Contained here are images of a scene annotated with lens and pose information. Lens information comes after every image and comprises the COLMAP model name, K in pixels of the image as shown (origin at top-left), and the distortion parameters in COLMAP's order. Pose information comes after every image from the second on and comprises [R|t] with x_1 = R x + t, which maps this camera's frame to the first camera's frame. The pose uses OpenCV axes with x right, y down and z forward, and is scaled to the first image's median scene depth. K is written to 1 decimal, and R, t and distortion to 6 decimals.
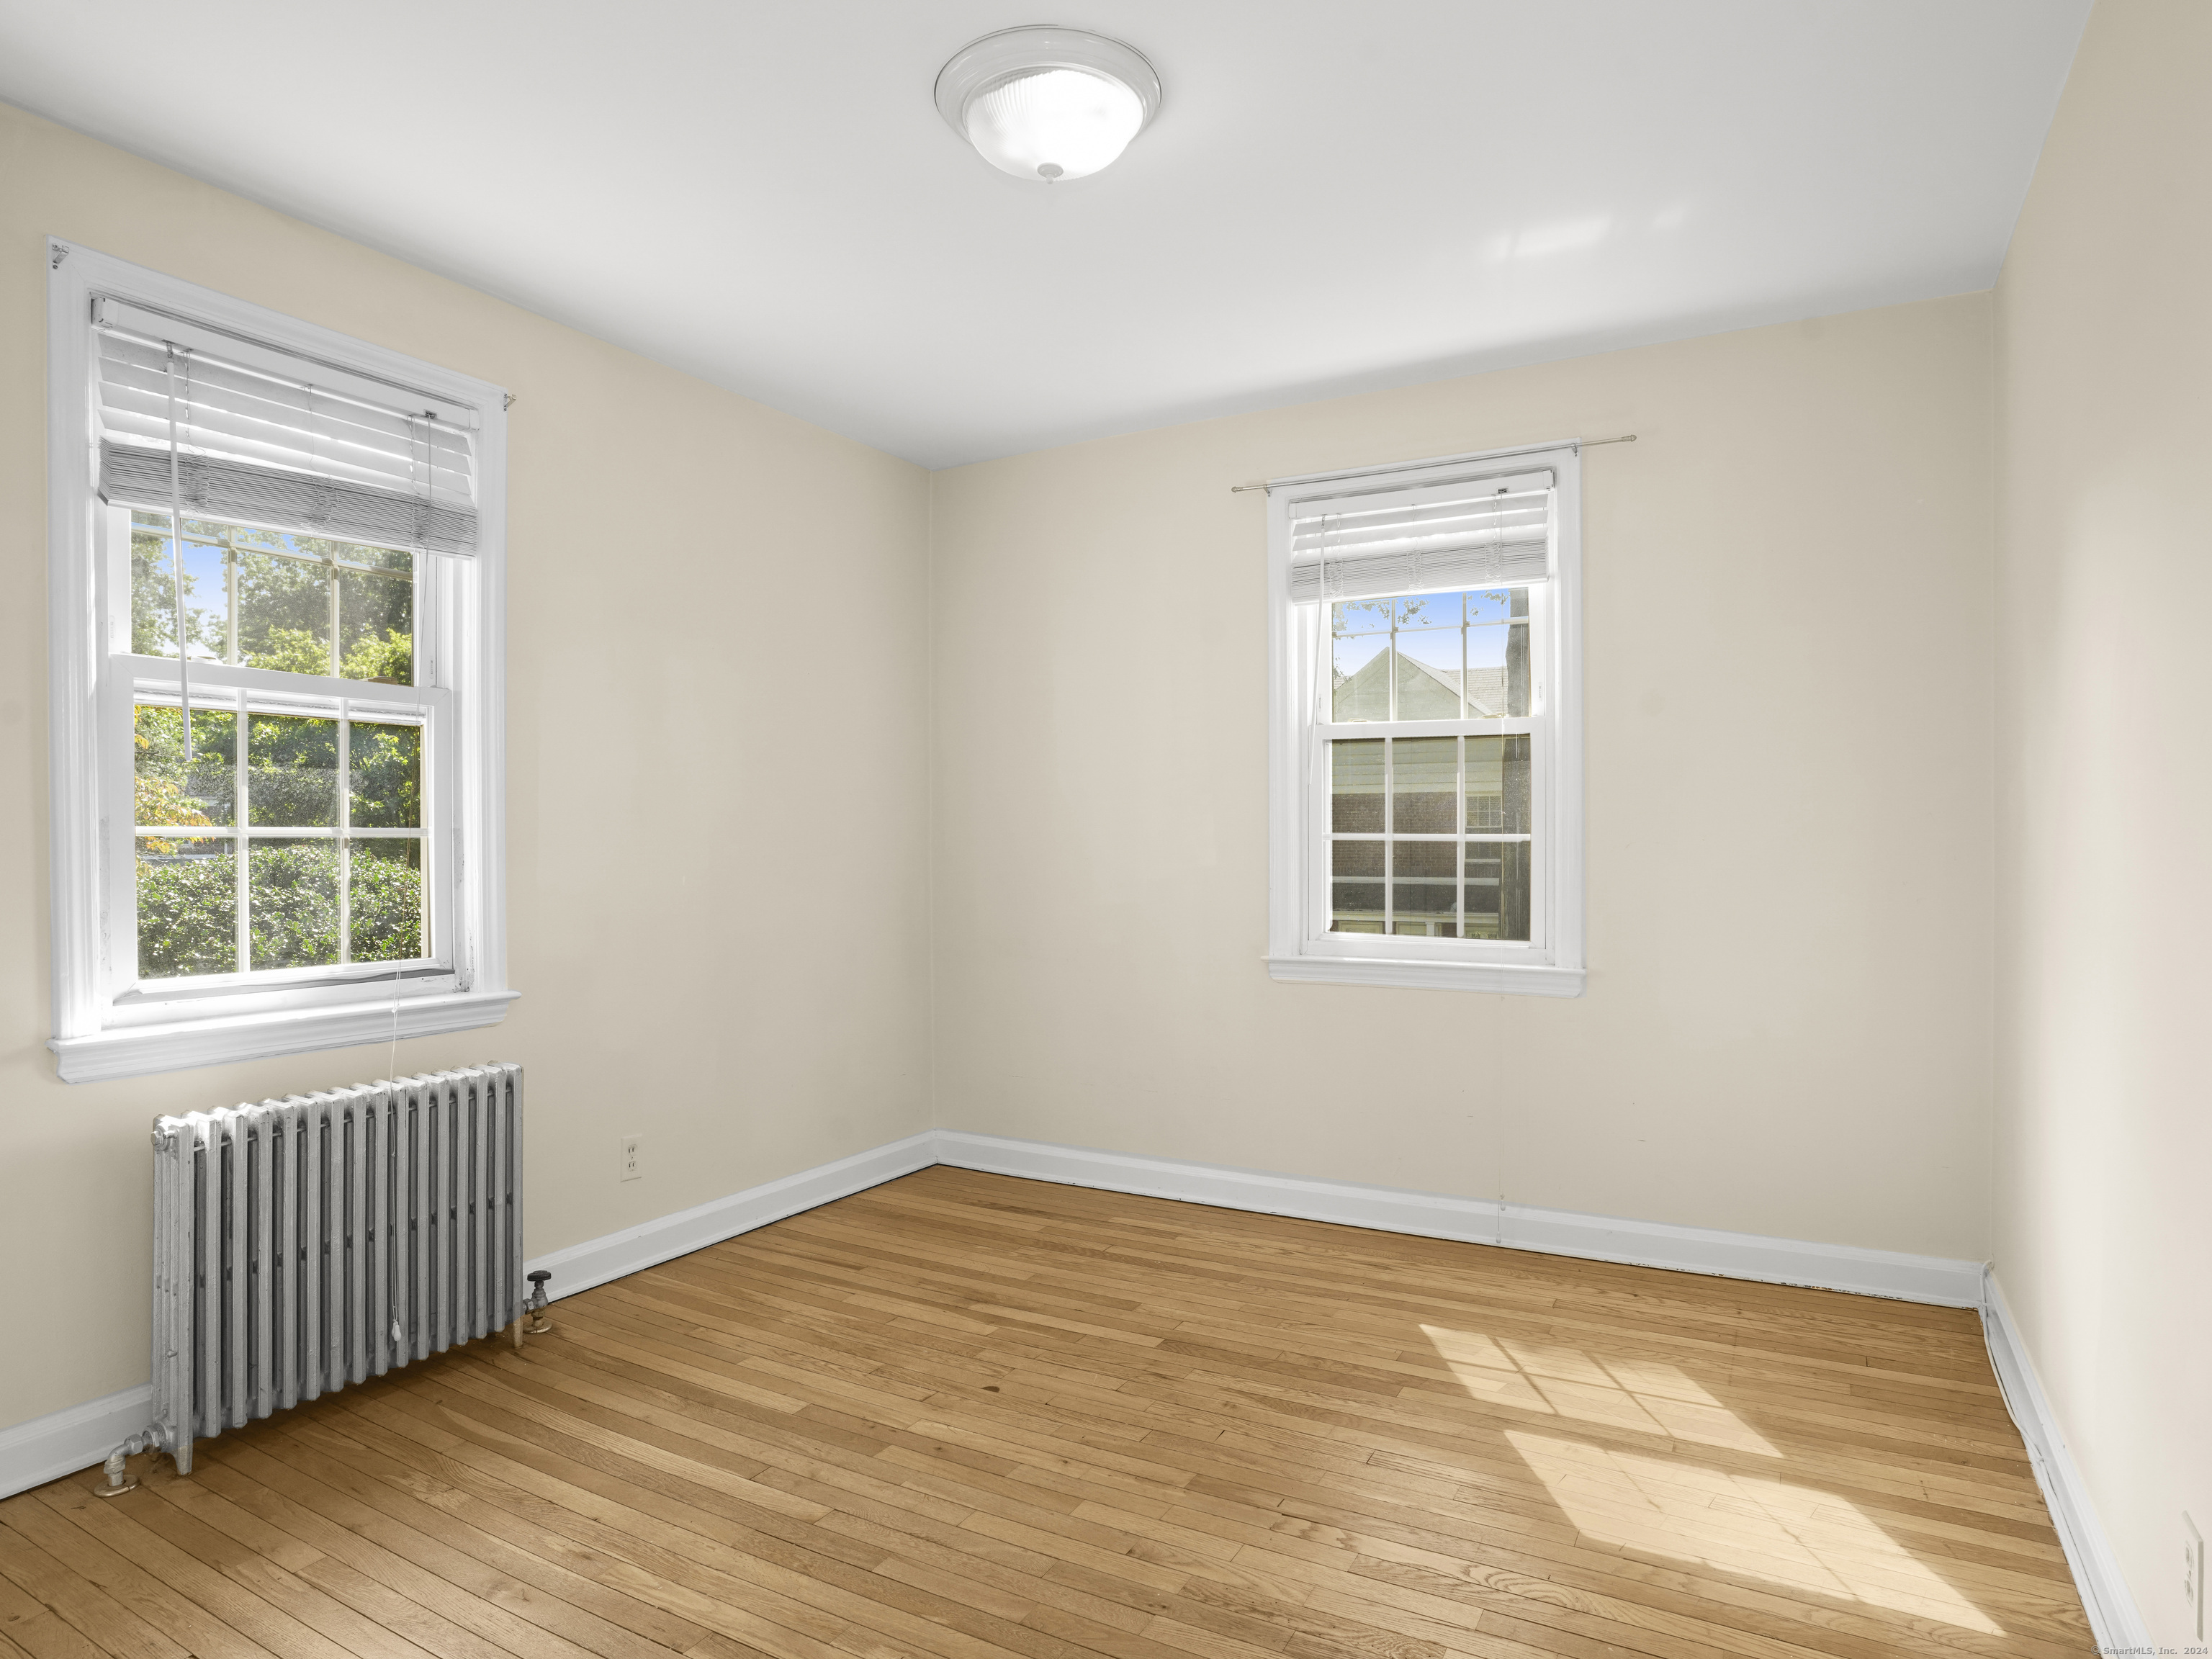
lens RADIAL K [[1260.5, 0, 1103.6], [0, 1260.5, 857.5], [0, 0, 1]] dist [-0.006429, 0.000105]
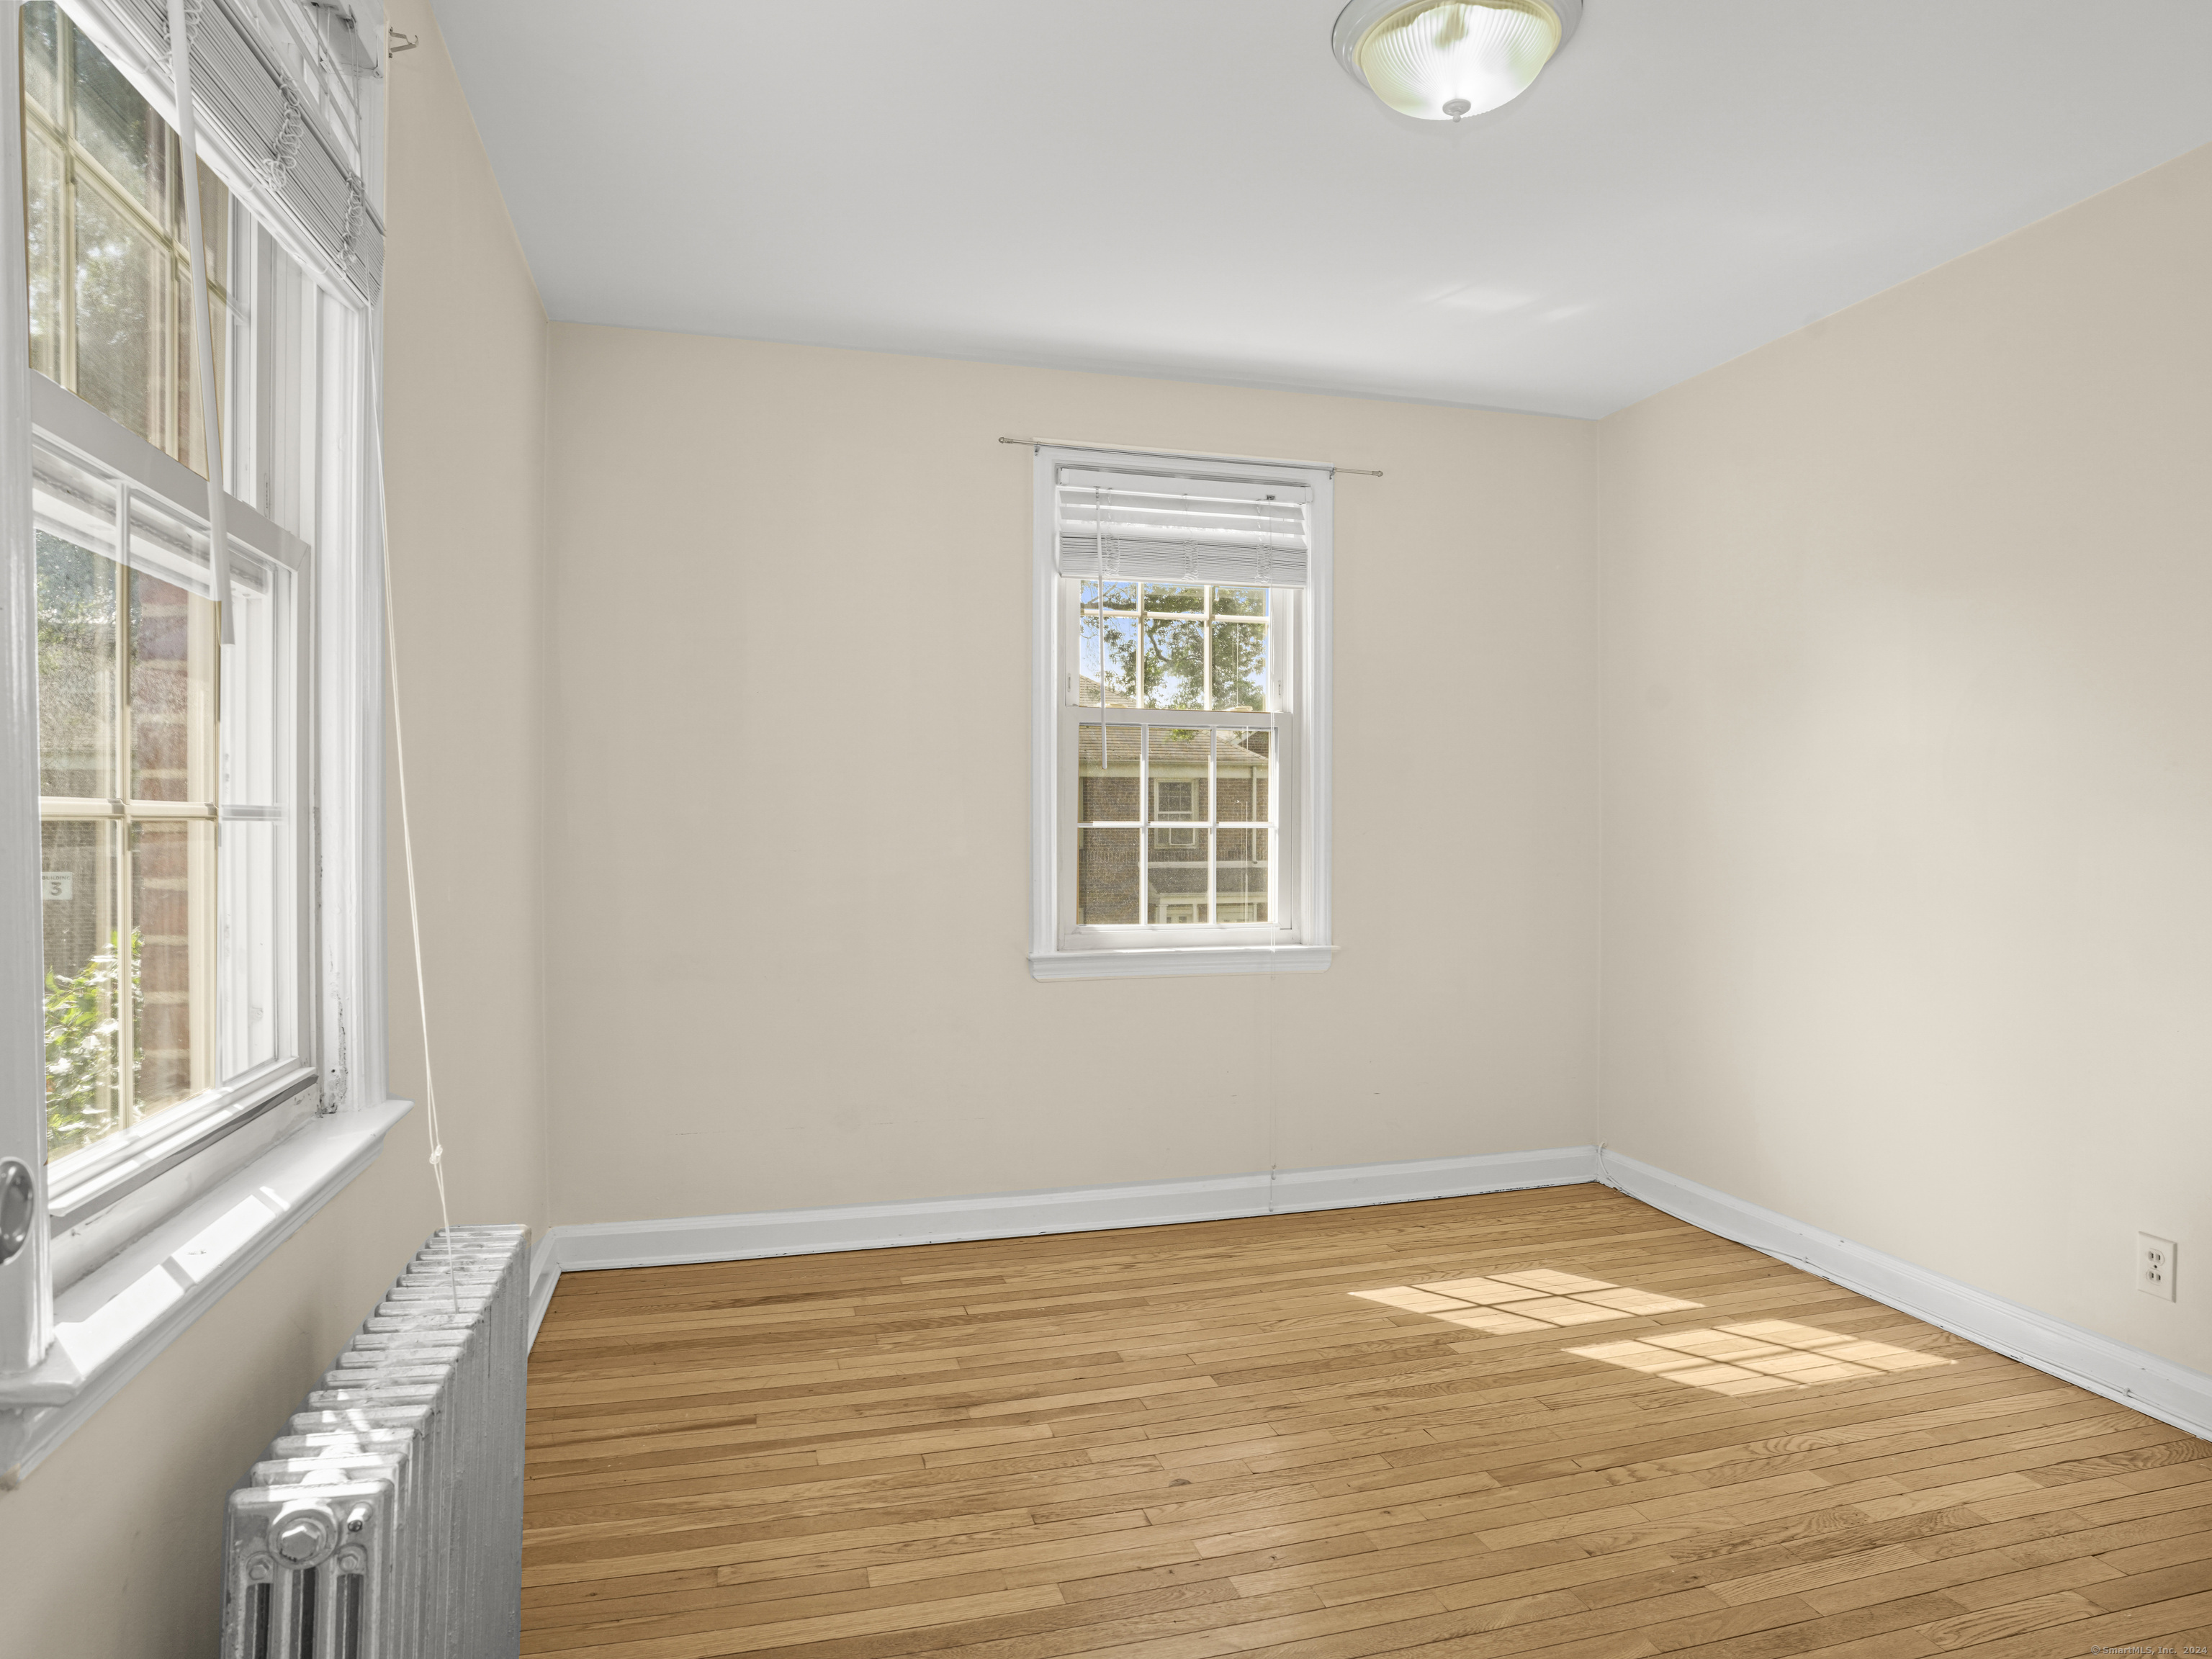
lens RADIAL K [[1298.8, 0, 1199.7], [0, 1298.8, 829.8], [0, 0, 1]] dist [-0.015983, 0.003141]
pose [[0.678904, 0.017876, 0.734009, -0.617057], [-0.006828, 0.999814, -0.018034, 0.010163], [-0.734195, 0.007231, 0.678900, 0.362324]]
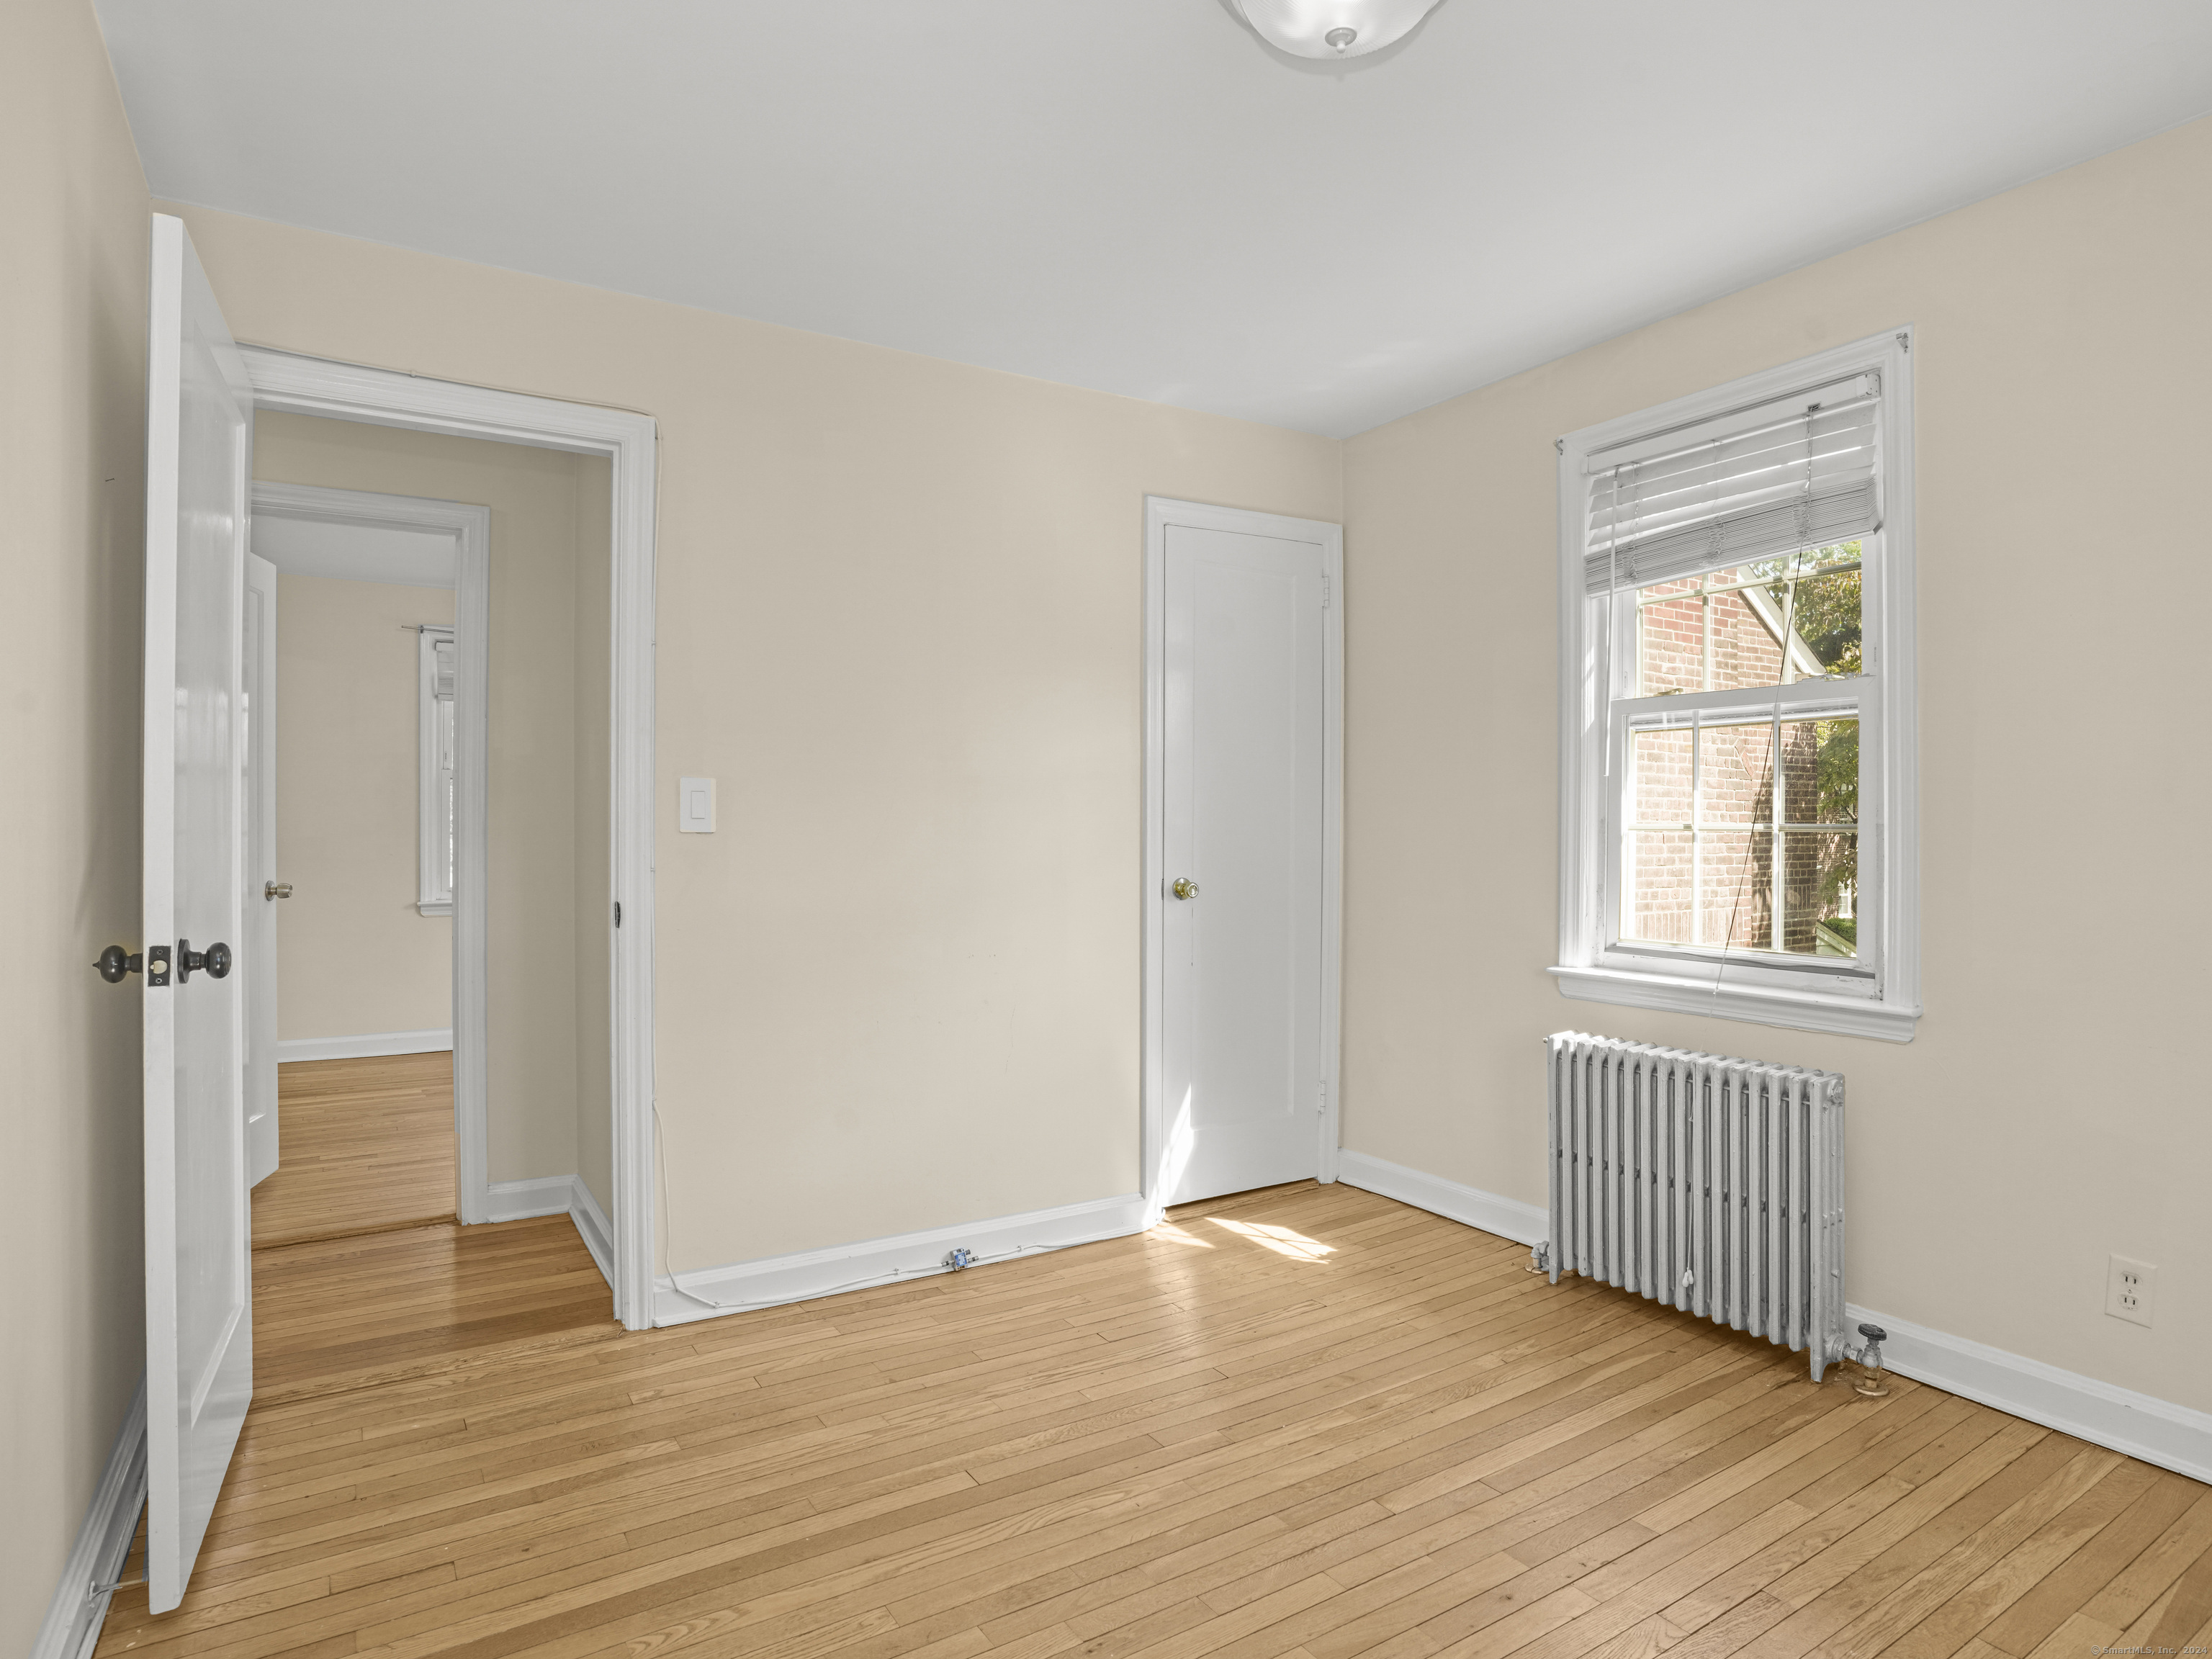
lens RADIAL K [[1229.6, 0, 1106.0], [0, 1229.6, 829.5], [0, 0, 1]] dist [-0.078342, 0.040309]
pose [[-0.466358, 0.010232, -0.884537, 0.515201], [-0.007144, 0.999857, 0.015332, -0.027242], [0.884567, 0.013469, -0.466218, 0.869635]]
